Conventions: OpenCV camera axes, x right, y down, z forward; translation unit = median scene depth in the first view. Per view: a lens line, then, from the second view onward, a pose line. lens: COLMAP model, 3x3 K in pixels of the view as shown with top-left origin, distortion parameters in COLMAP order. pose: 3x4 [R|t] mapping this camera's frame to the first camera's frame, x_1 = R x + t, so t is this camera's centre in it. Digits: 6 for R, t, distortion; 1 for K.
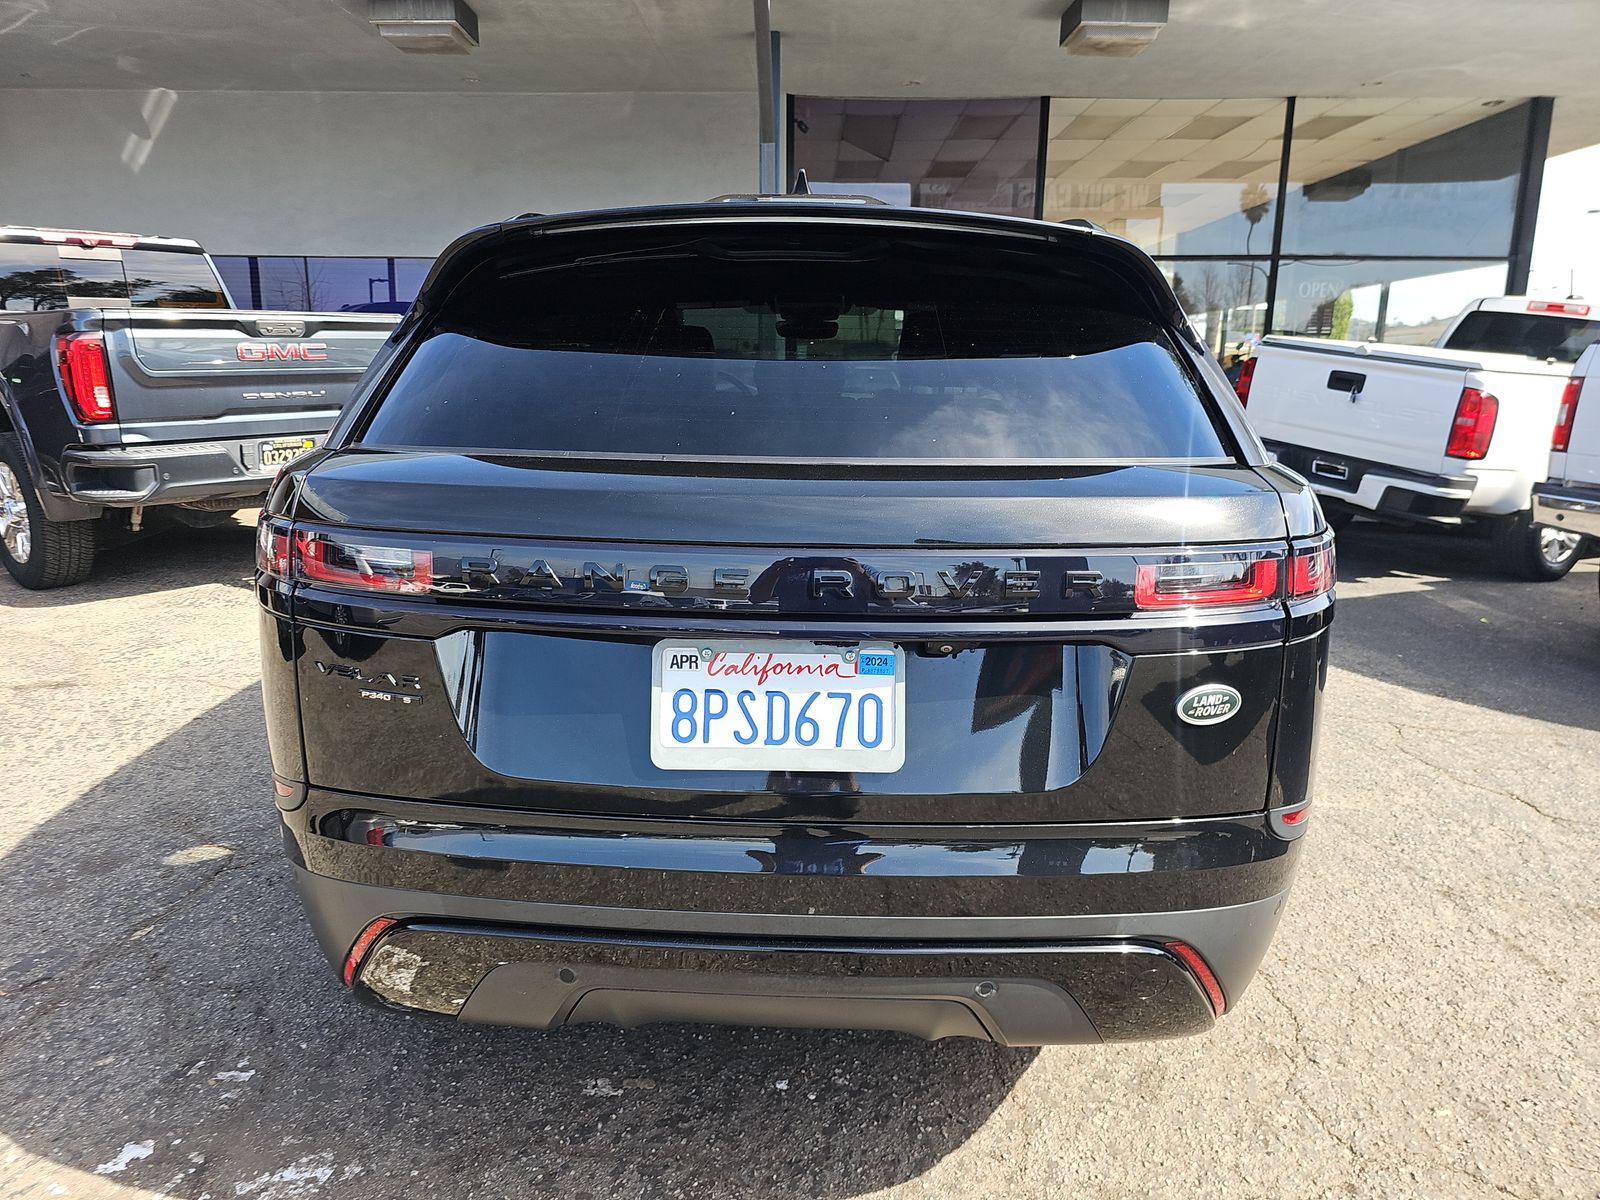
lens RADIAL K [[1062.2, 0, 799.1], [0, 1062.2, 603.2], [0, 0, 1]] dist [0.007656, -0.008238]
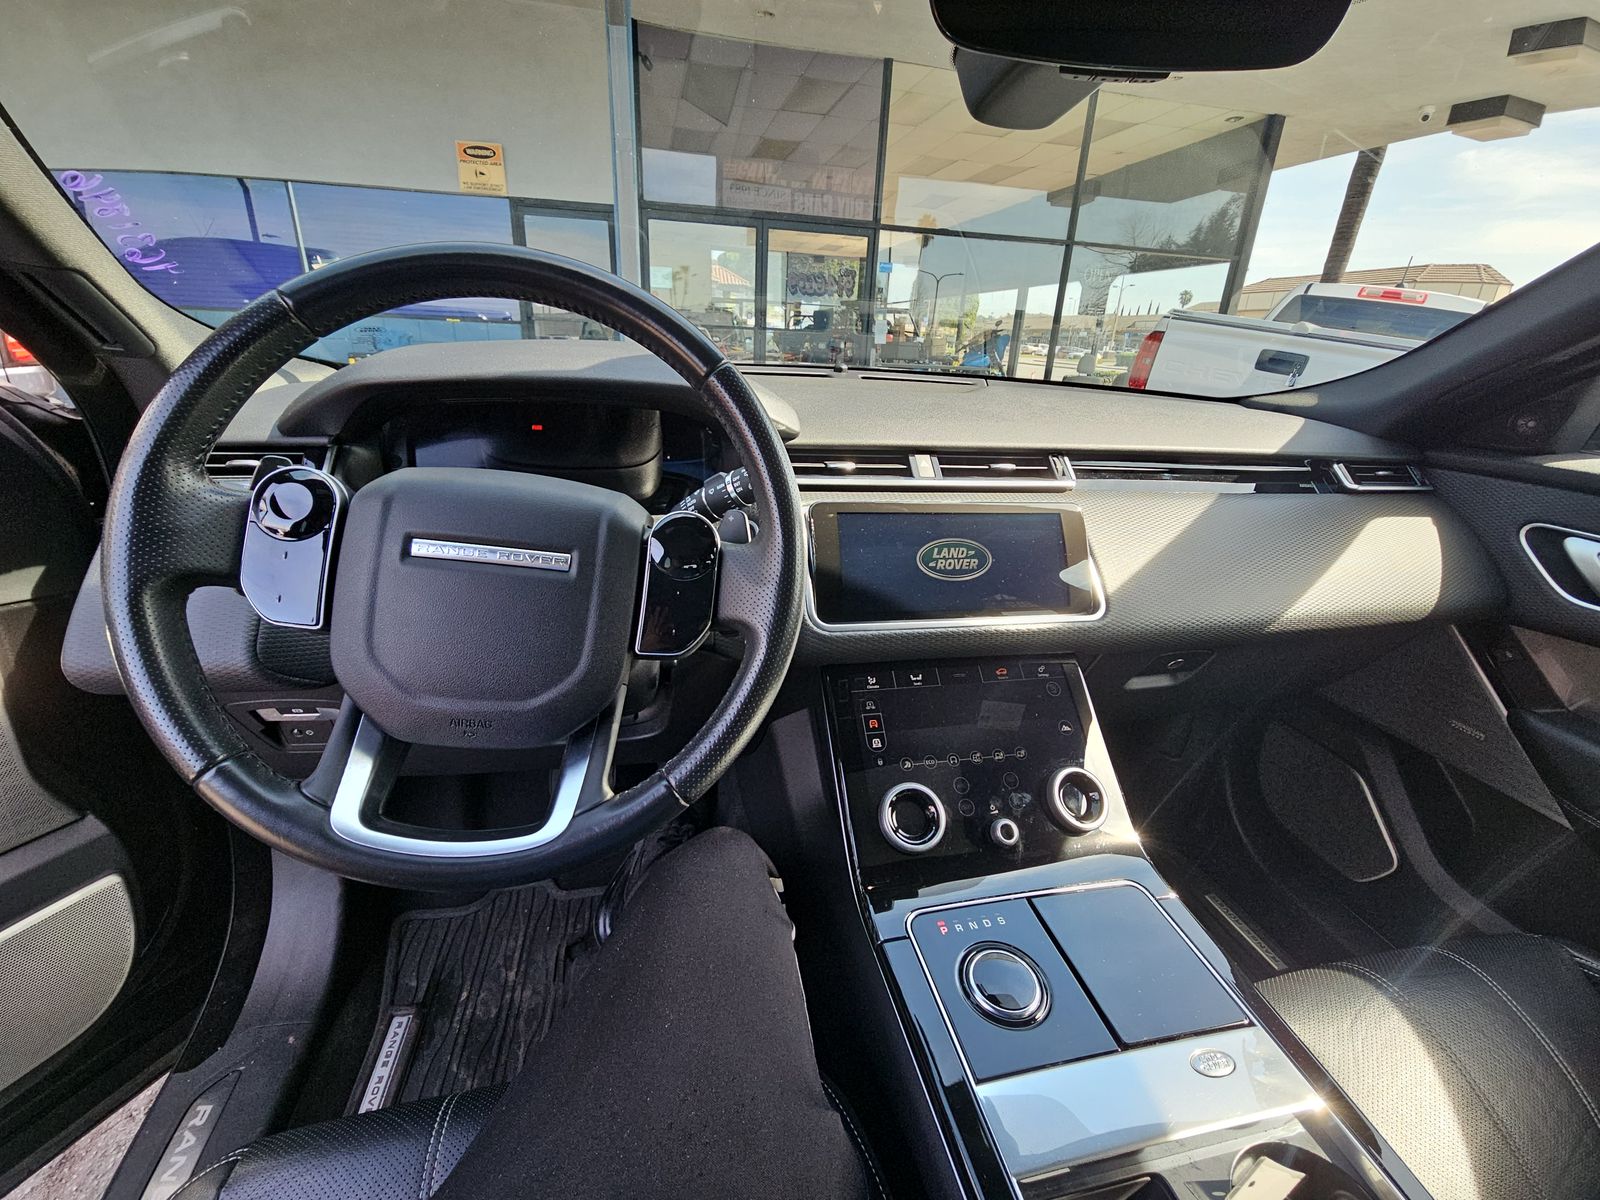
lens RADIAL K [[644.8, 0, 800.9], [0, 644.8, 585.2], [0, 0, 1]] dist [-0.003183, -0.000408]
pose [[0.970414, -0.053687, 0.235401, -0.024778], [0.015877, 0.987044, 0.159662, -0.073361], [-0.240923, -0.151201, 0.958694, 0.344419]]
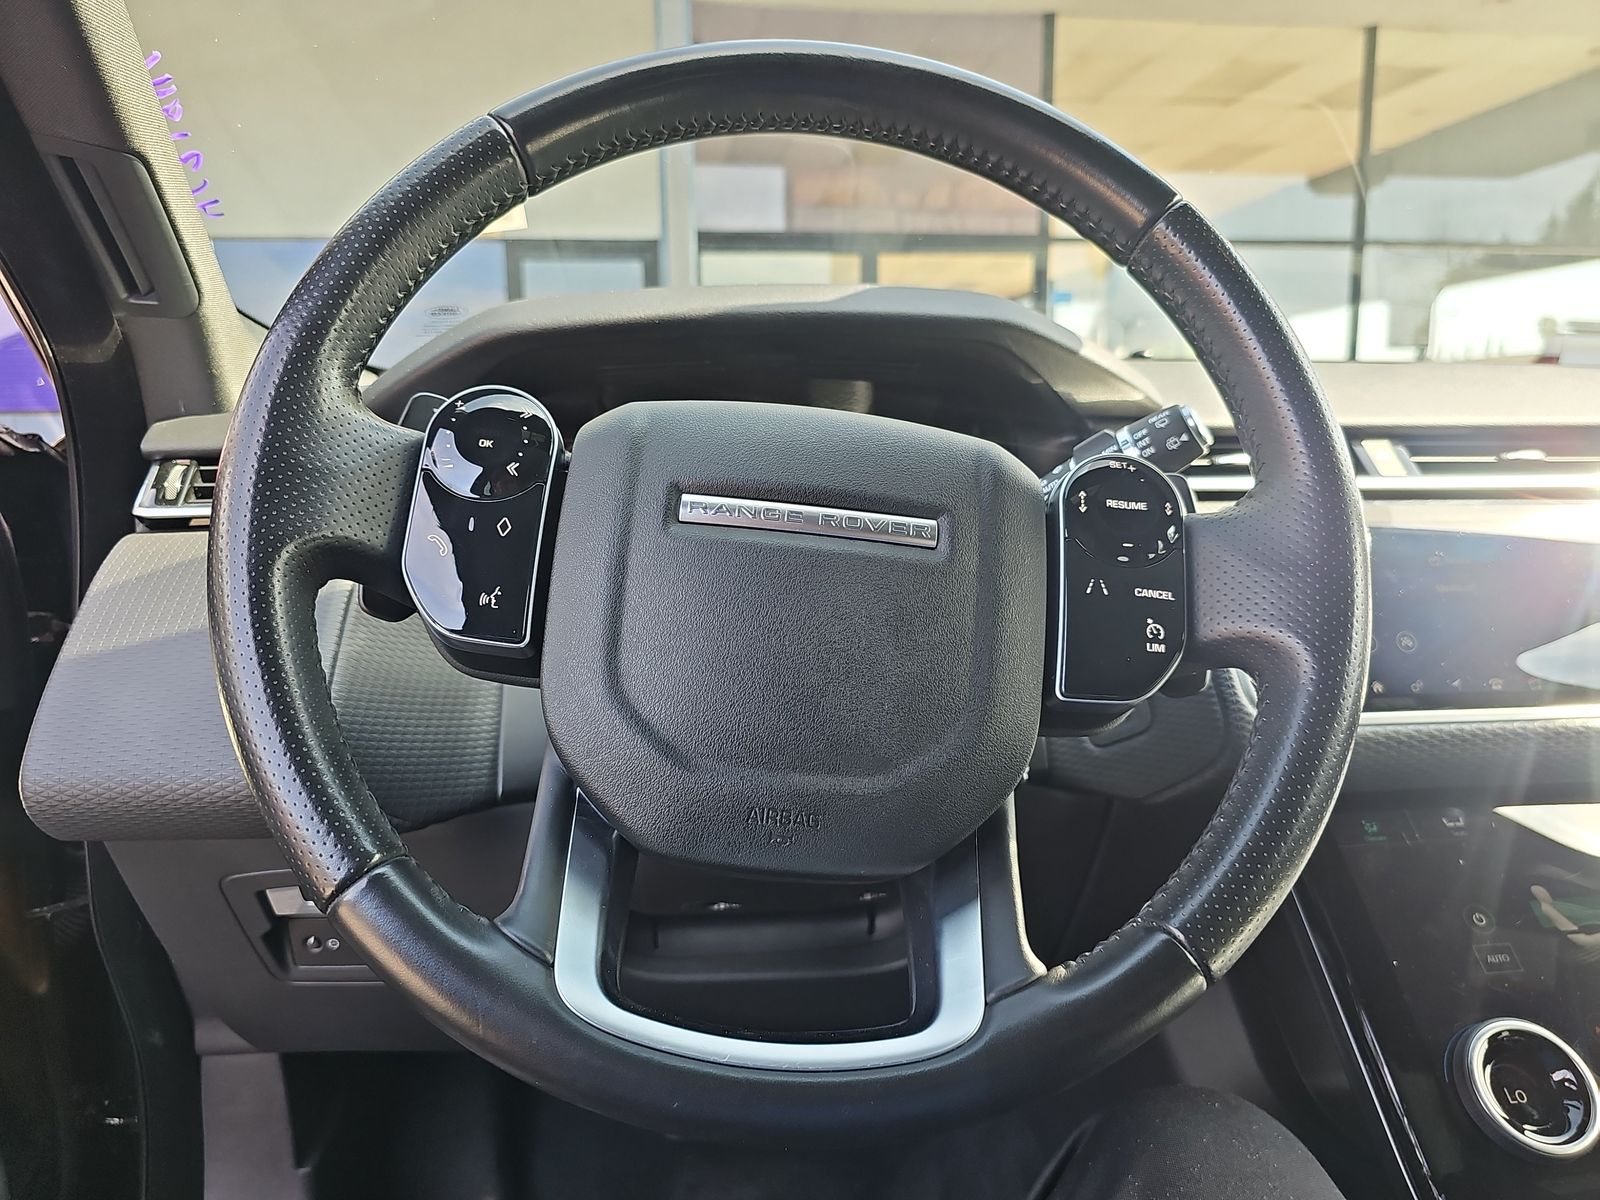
lens RADIAL K [[1062.2, 0, 813.7], [0, 1062.2, 587.5], [0, 0, 1]] dist [0.007656, -0.008238]
pose [[0.990190, -0.037174, 0.134690, -0.030937], [0.044430, 0.997696, -0.051272, -0.069618], [-0.132474, 0.056753, 0.989560, 0.347160]]
